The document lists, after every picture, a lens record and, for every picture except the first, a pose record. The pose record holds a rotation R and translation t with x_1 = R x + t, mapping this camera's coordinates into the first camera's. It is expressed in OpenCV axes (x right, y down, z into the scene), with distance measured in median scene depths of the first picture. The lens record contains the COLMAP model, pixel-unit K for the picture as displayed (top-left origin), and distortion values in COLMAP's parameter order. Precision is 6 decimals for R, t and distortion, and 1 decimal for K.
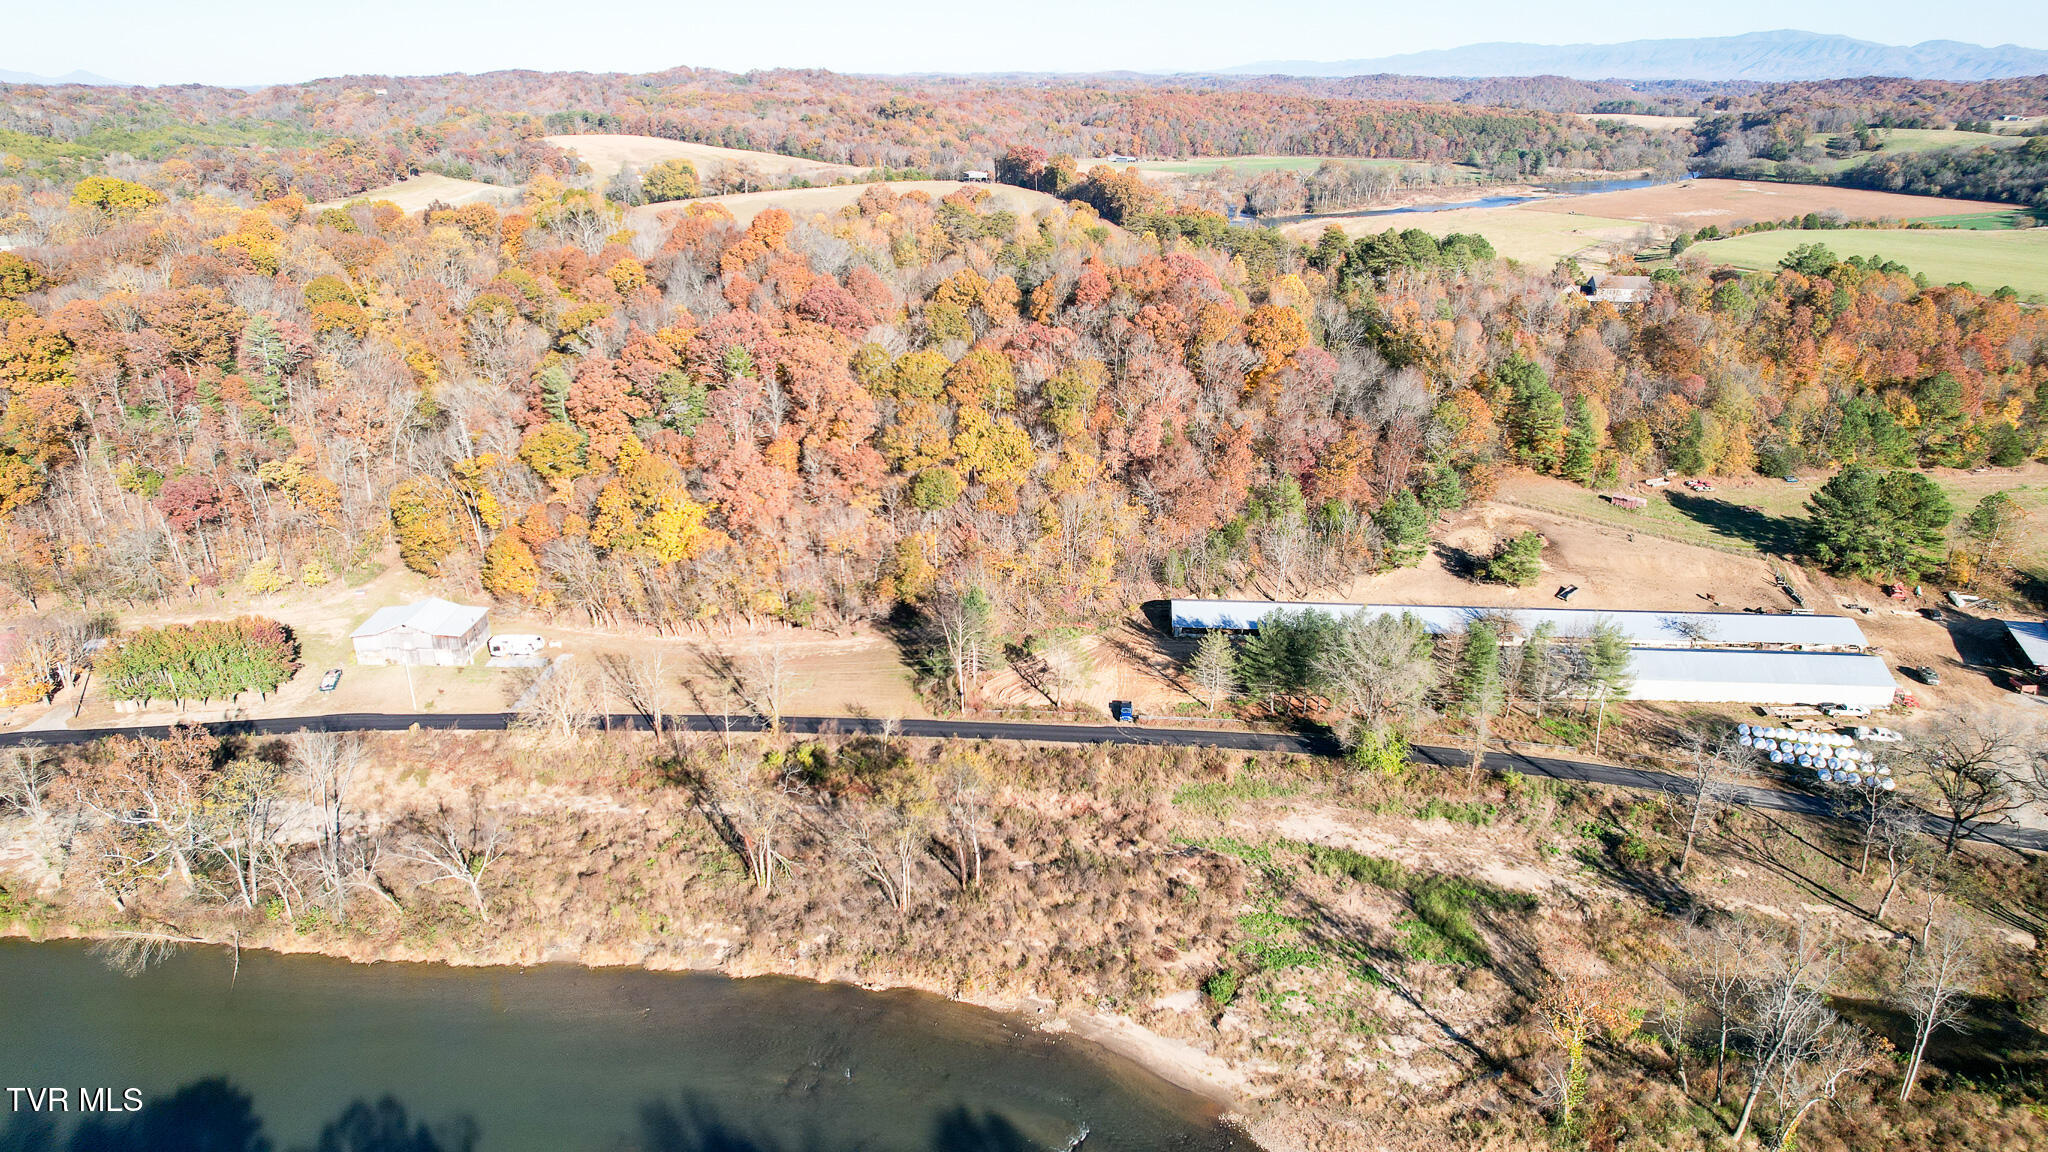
lens RADIAL K [[1307.5, 0, 1024.9], [0, 1307.5, 584.9], [0, 0, 1]] dist [-0.073046, 0.064471]
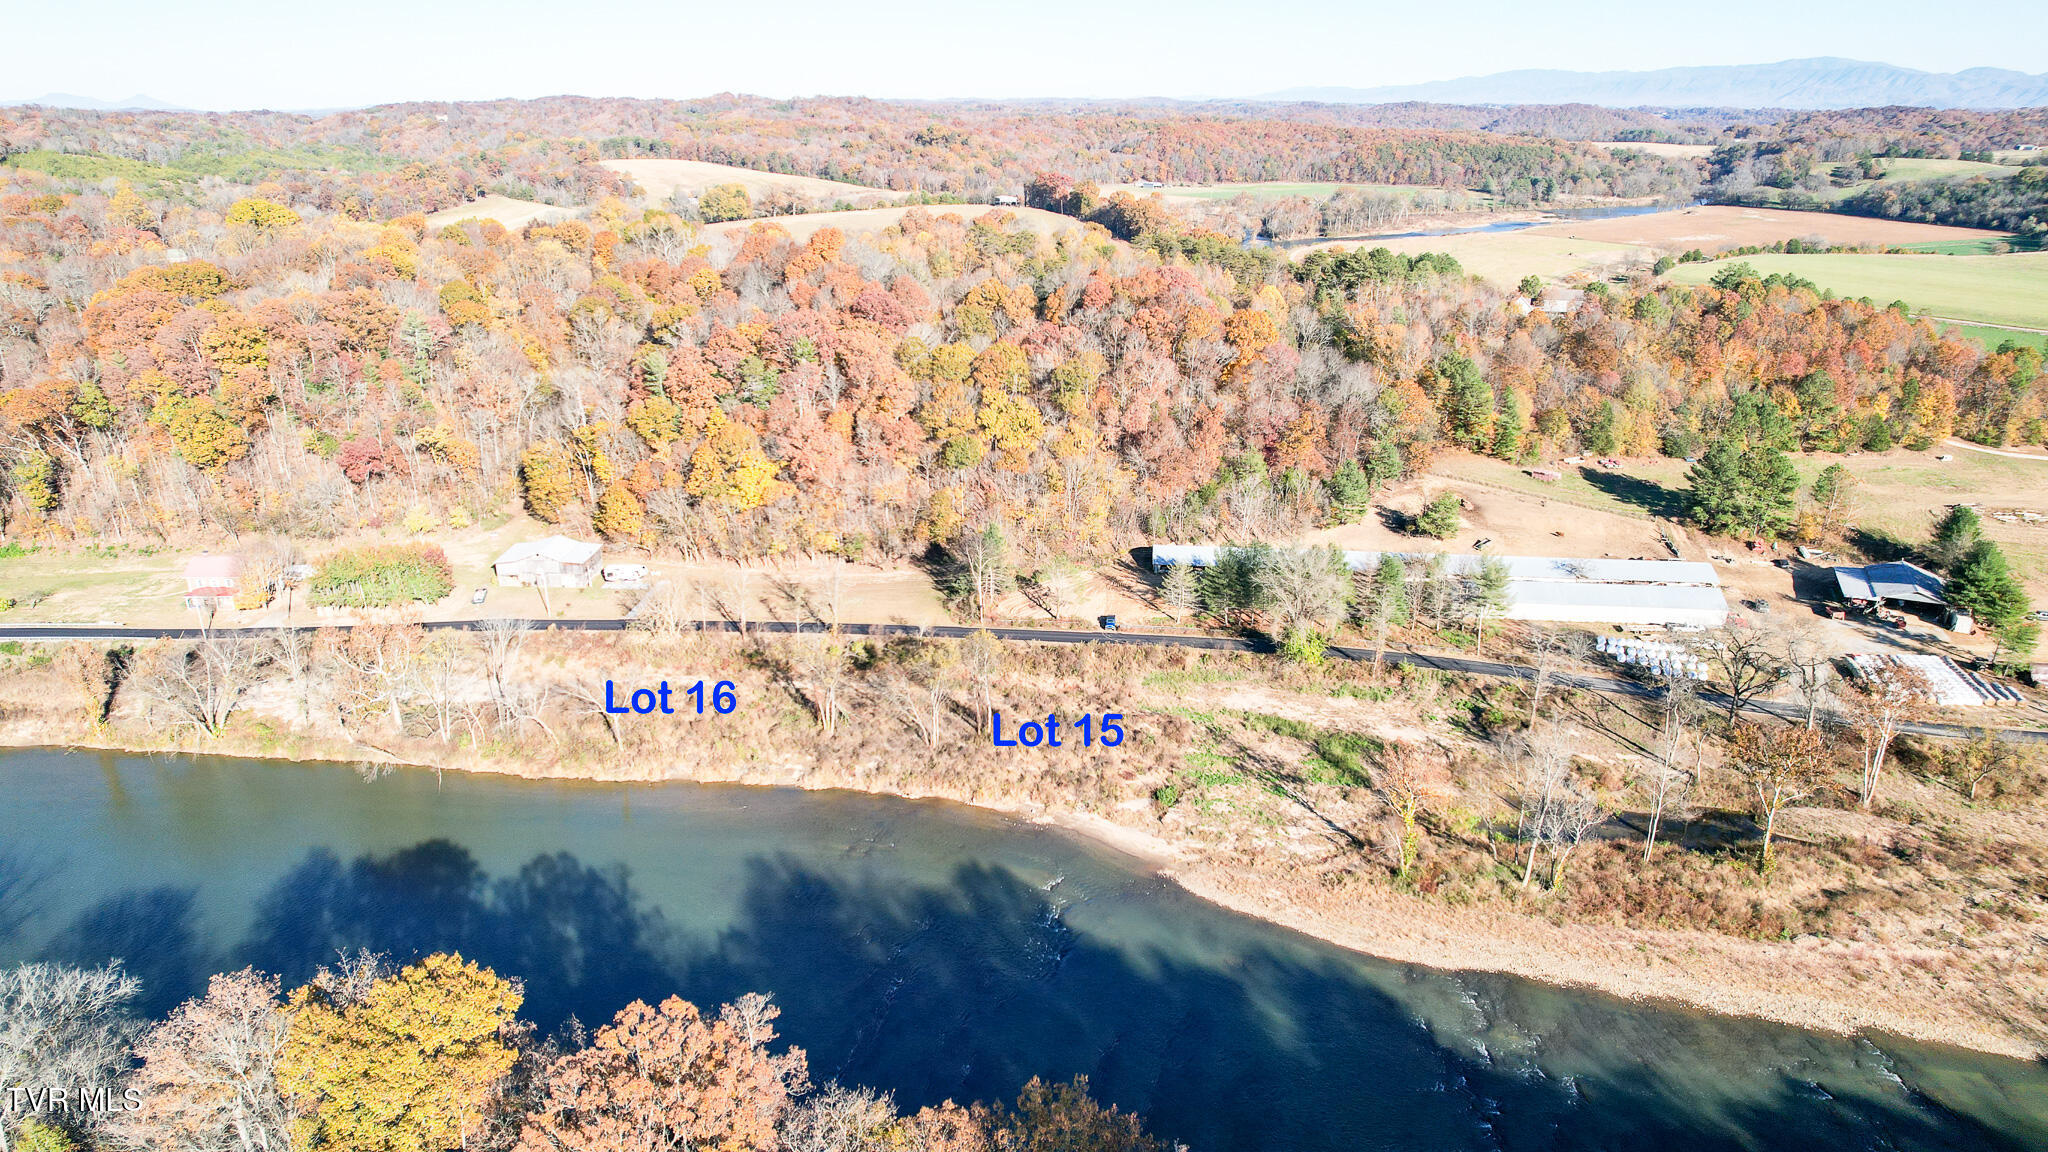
lens RADIAL K [[1307.5, 0, 1023.6], [0, 1307.5, 583.2], [0, 0, 1]] dist [-0.073046, 0.064471]
pose [[0.999645, 0.011101, -0.024212, 0.018965], [-0.011544, 0.999767, -0.018249, 0.066807], [0.024004, 0.018522, 0.999540, -0.214840]]
